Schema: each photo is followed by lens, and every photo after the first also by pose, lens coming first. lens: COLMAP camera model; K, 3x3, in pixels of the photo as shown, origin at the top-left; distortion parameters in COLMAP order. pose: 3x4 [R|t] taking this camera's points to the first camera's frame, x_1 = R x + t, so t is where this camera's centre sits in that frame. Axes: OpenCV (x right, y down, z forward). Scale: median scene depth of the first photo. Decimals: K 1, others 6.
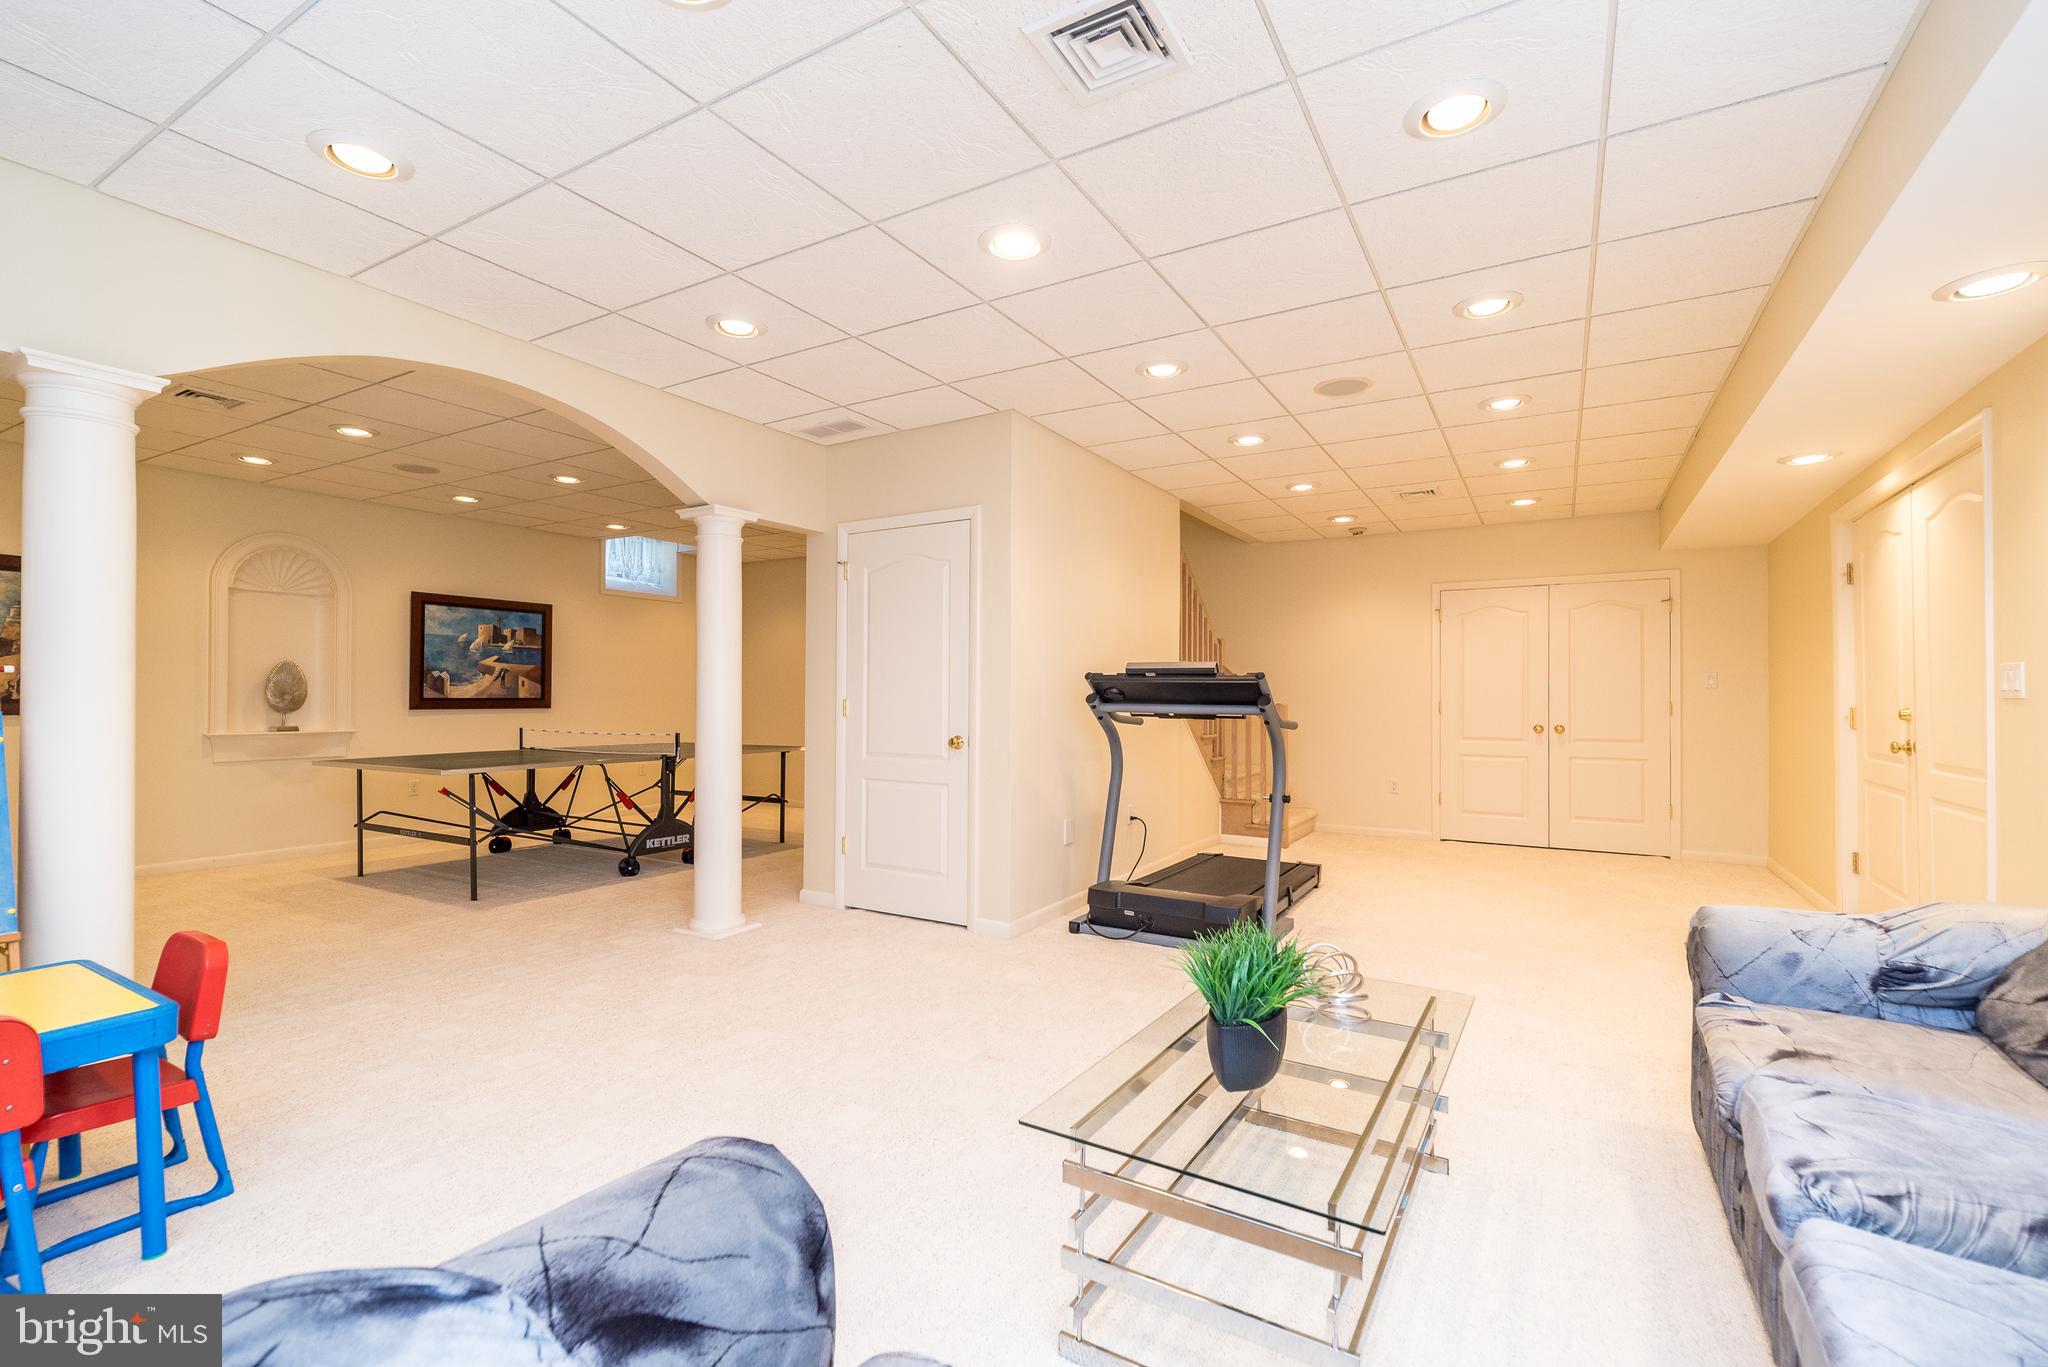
lens RADIAL K [[897.8, 0, 1019.5], [0, 897.8, 685.5], [0, 0, 1]] dist [0.009553, -0.000326]
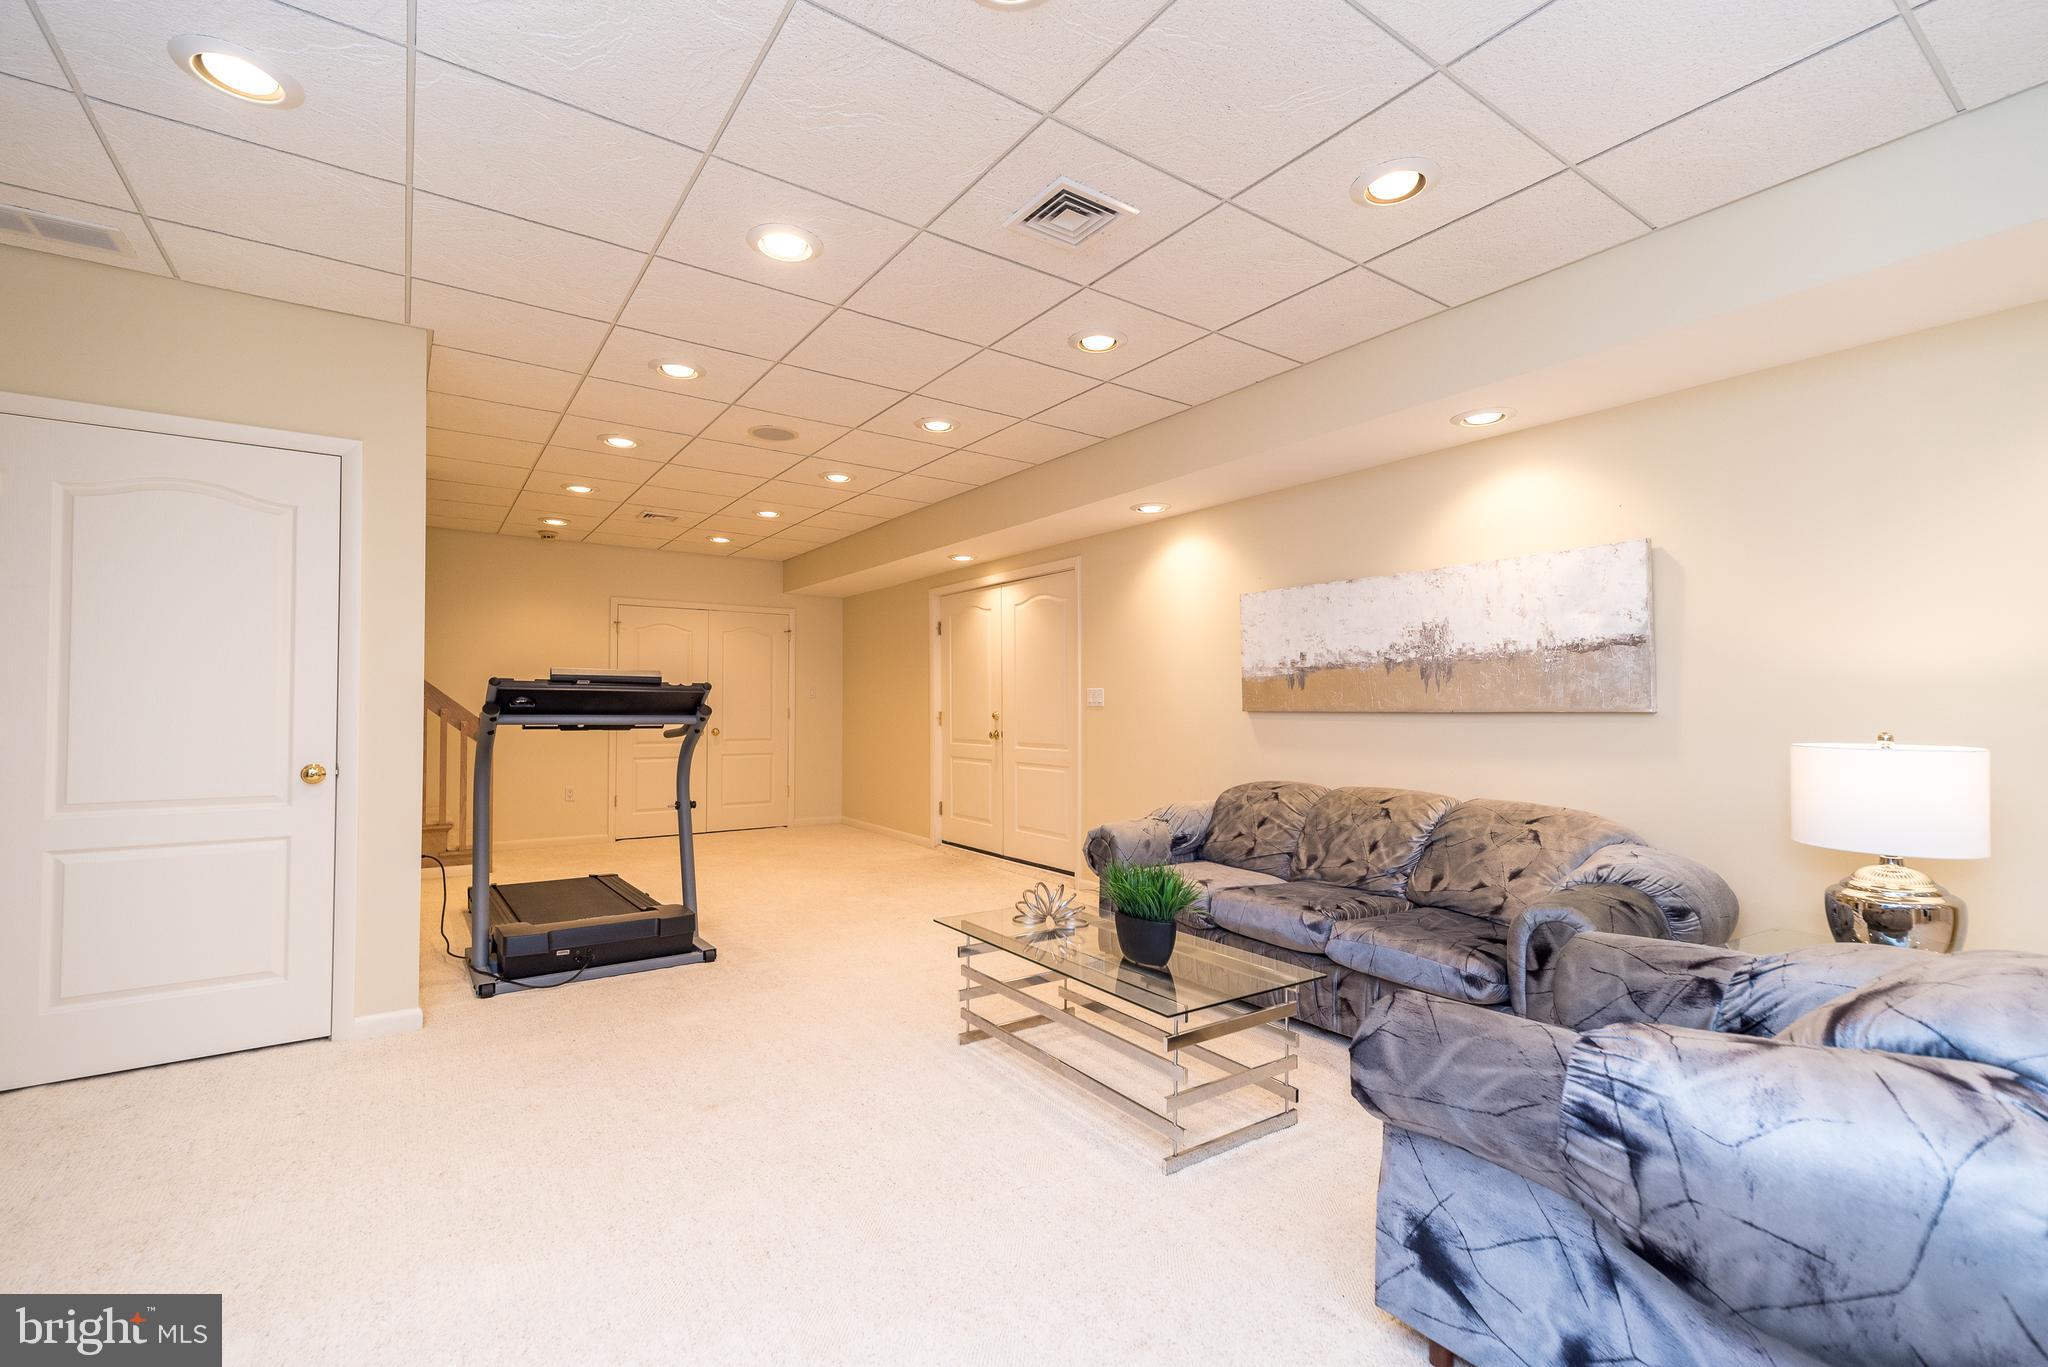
lens RADIAL K [[897.8, 0, 1020.7], [0, 897.8, 684.7], [0, 0, 1]] dist [0.009553, -0.000326]
pose [[0.409197, 0.018148, 0.912265, -0.490984], [-0.012195, 0.999822, -0.014420, -0.001845], [-0.912364, -0.005224, 0.409346, 0.226040]]
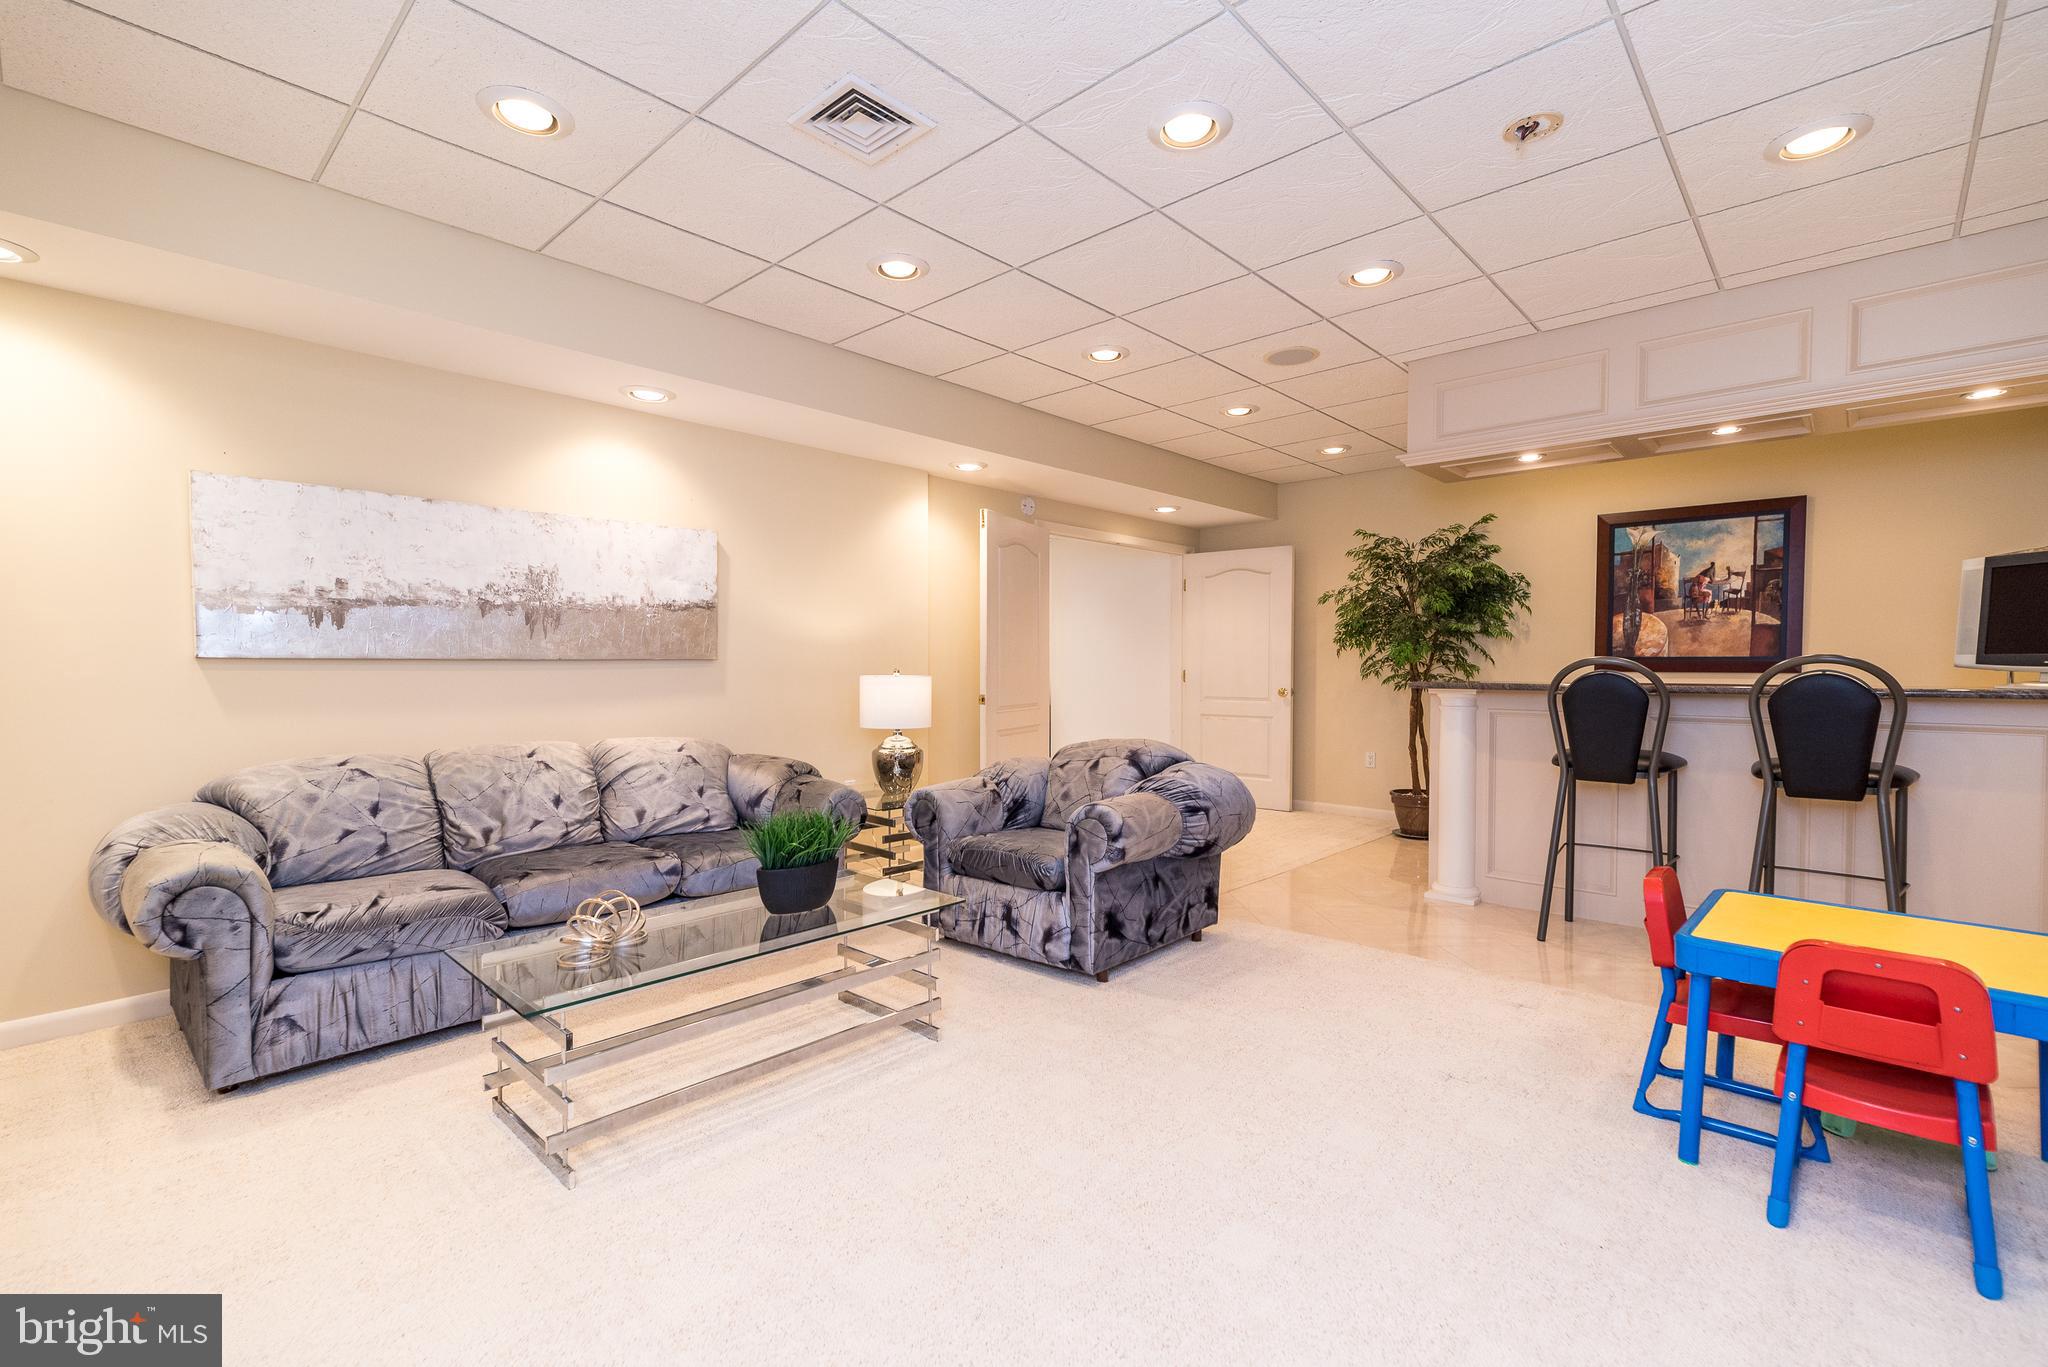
lens RADIAL K [[897.8, 0, 1017.3], [0, 897.8, 700.4], [0, 0, 1]] dist [0.009553, -0.000326]
pose [[-0.978169, -0.012326, 0.207443, -0.159245], [-0.006487, 0.999564, 0.028801, 0.018227], [-0.207707, 0.026827, -0.977823, 0.947200]]
